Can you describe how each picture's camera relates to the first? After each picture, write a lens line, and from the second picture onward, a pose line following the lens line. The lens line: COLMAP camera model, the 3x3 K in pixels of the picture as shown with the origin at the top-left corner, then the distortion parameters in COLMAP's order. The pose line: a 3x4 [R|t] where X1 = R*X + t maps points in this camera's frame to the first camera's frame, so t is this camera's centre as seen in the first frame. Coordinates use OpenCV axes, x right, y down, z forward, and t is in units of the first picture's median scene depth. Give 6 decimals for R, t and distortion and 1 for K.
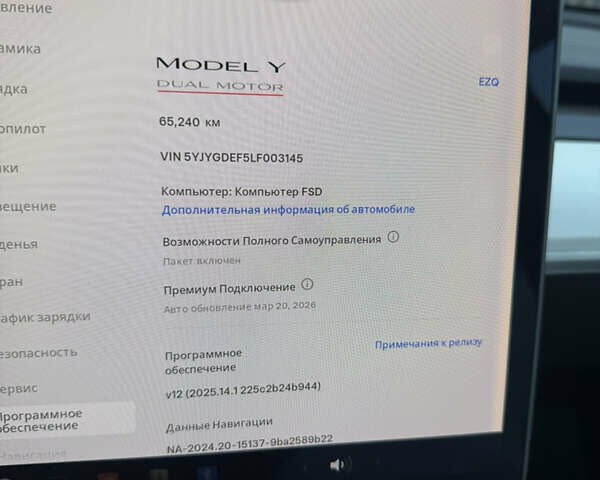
lens RADIAL K [[315.6, 0, 299.5], [0, 315.6, 239.0], [0, 0, 1]] dist [0.003003, -0.002071]
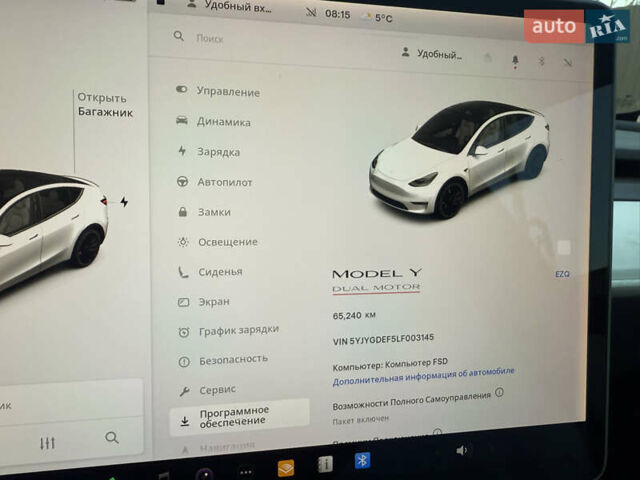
lens RADIAL K [[454.9, 0, 324.1], [0, 454.9, 243.0], [0, 0, 1]] dist [0.011752, -0.017441]
pose [[0.995452, -0.002228, 0.095235, -0.640341], [0.010121, 0.996542, -0.082475, -0.504554], [-0.094721, 0.083064, 0.992032, -0.902237]]
